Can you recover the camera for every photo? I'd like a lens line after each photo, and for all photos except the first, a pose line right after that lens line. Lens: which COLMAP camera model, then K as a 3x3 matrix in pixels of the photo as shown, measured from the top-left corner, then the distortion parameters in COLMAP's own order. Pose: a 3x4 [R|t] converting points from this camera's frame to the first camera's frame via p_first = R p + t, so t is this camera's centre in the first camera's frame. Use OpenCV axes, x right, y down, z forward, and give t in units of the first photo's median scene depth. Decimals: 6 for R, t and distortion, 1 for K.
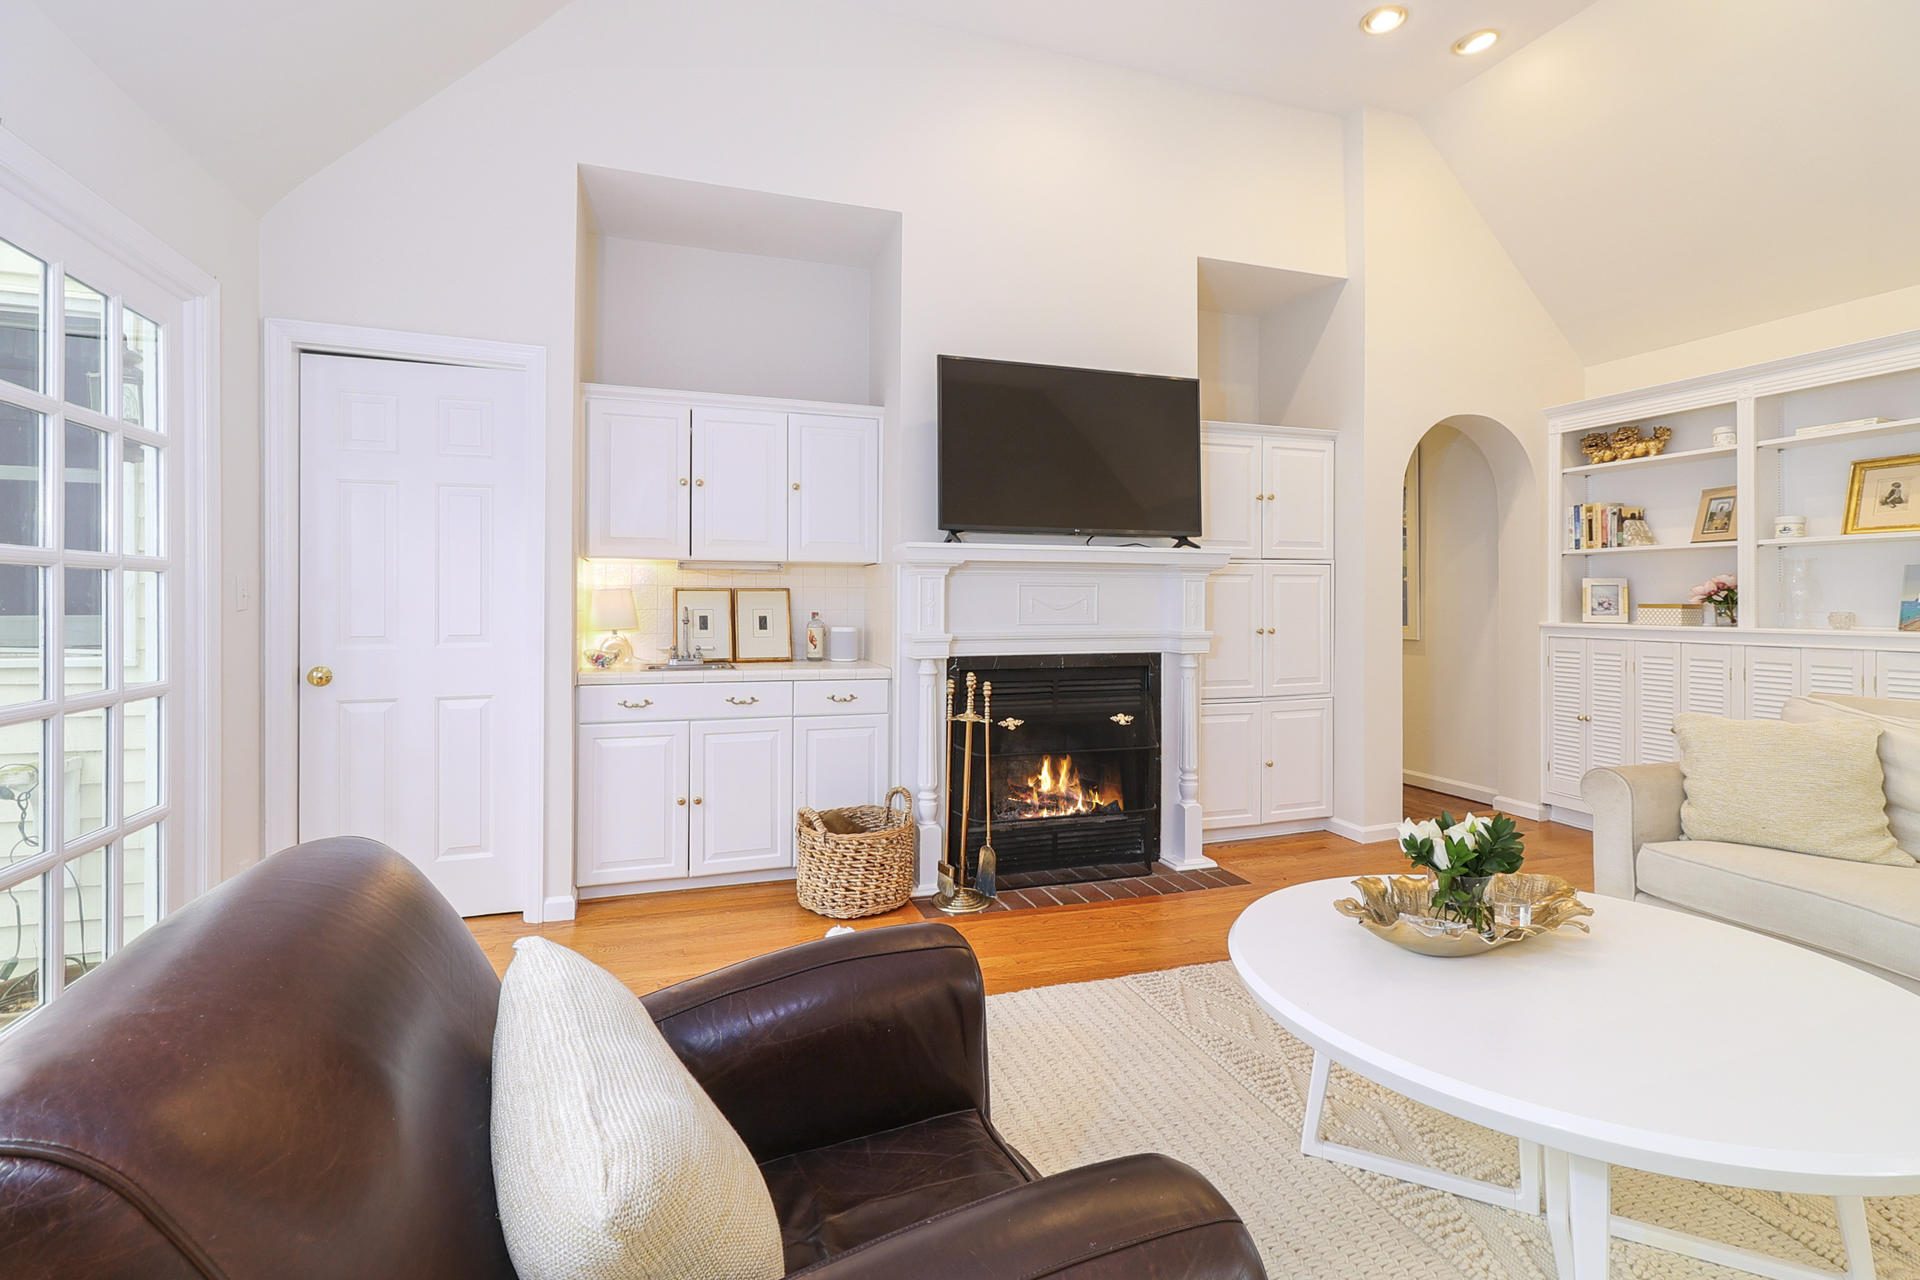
lens RADIAL K [[893.4, 0, 961.3], [0, 893.4, 598.6], [0, 0, 1]] dist [0.001096, -0.000408]
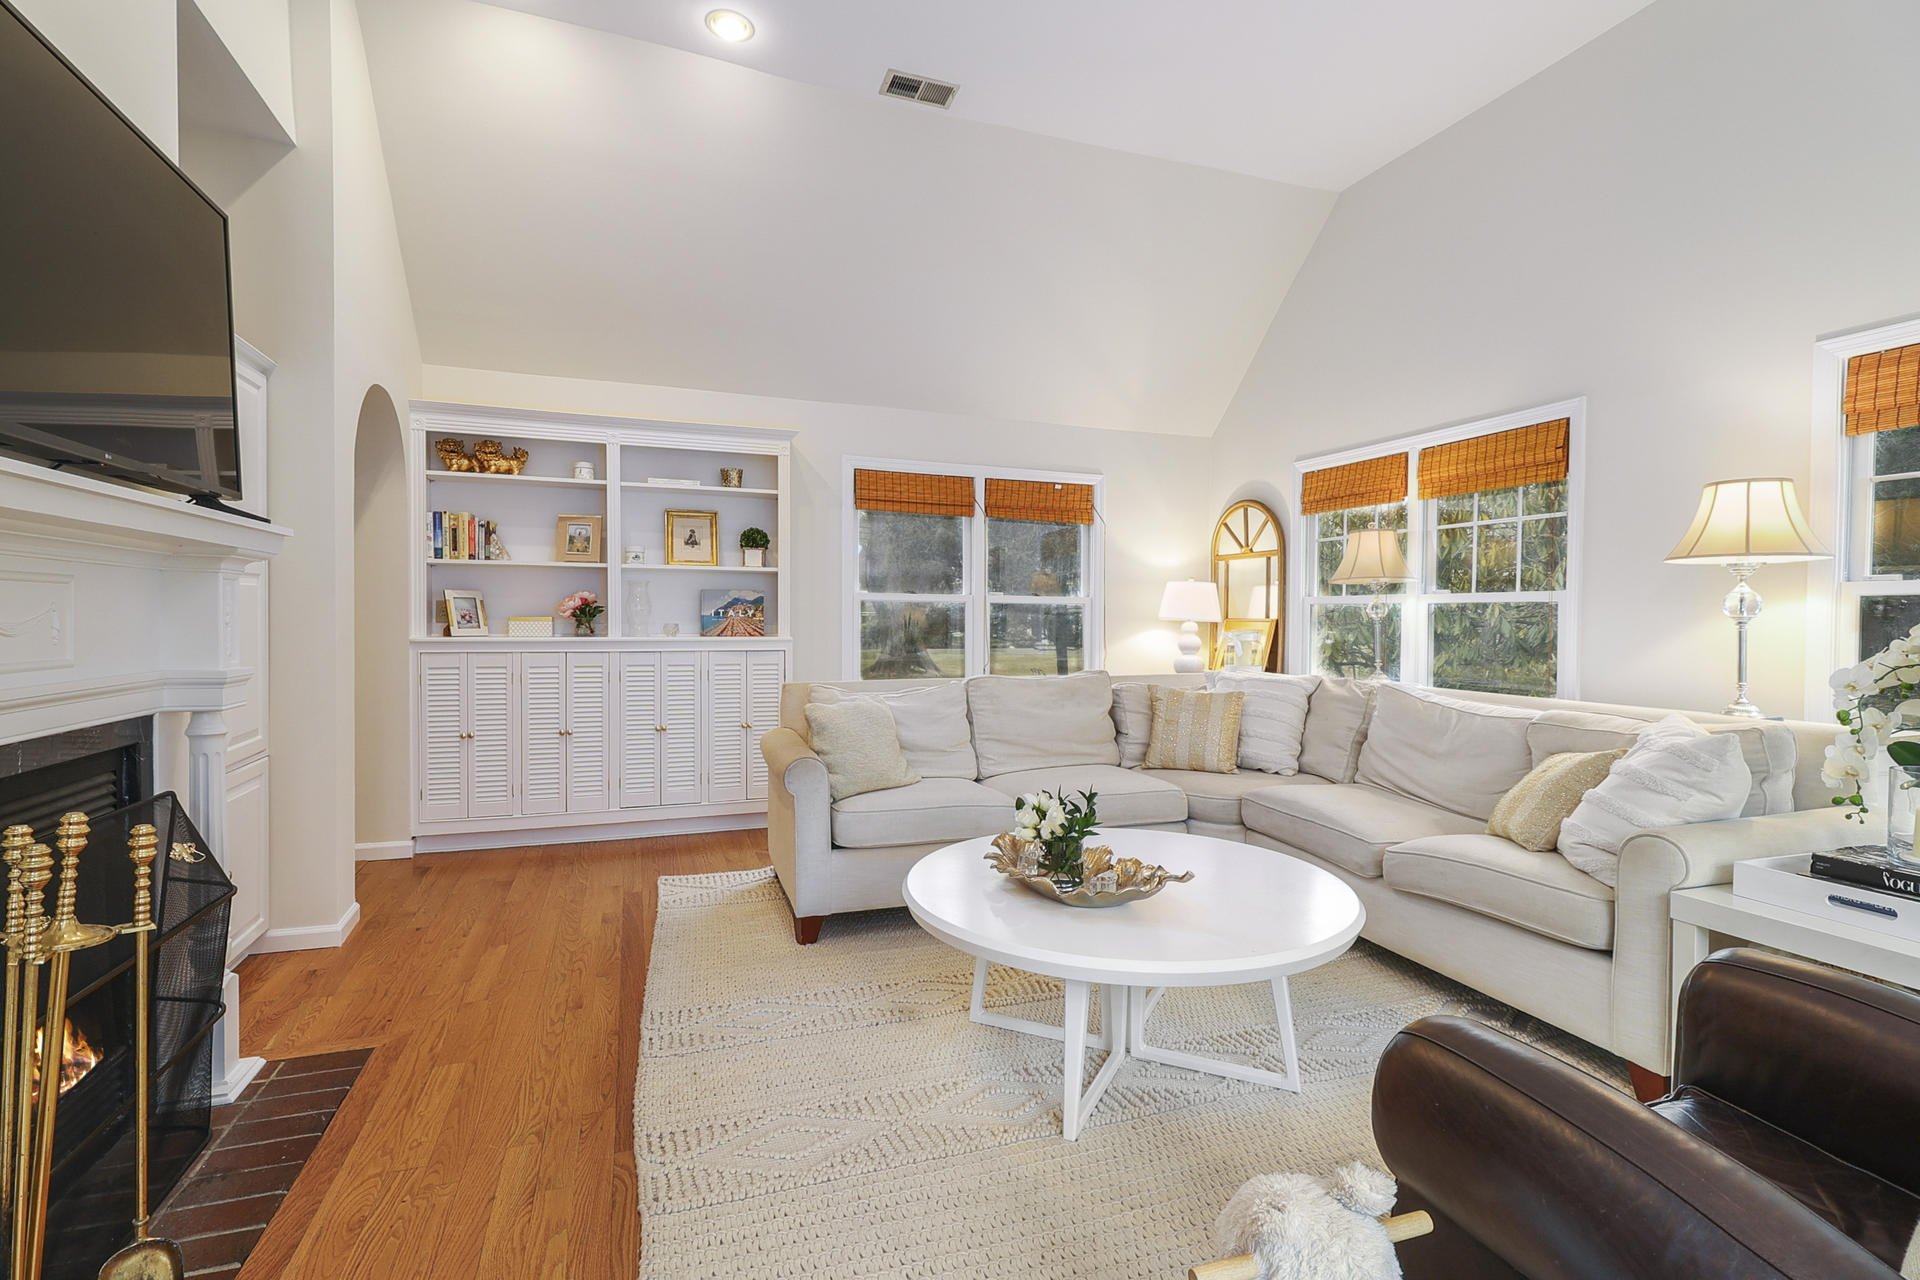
lens RADIAL K [[893.4, 0, 956.8], [0, 893.4, 640.3], [0, 0, 1]] dist [0.001096, -0.000408]
pose [[-0.040936, -0.026787, 0.998803, -0.289172], [-0.008784, 0.999612, 0.026448, 0.000945], [-0.999123, -0.007691, -0.041156, 0.522229]]
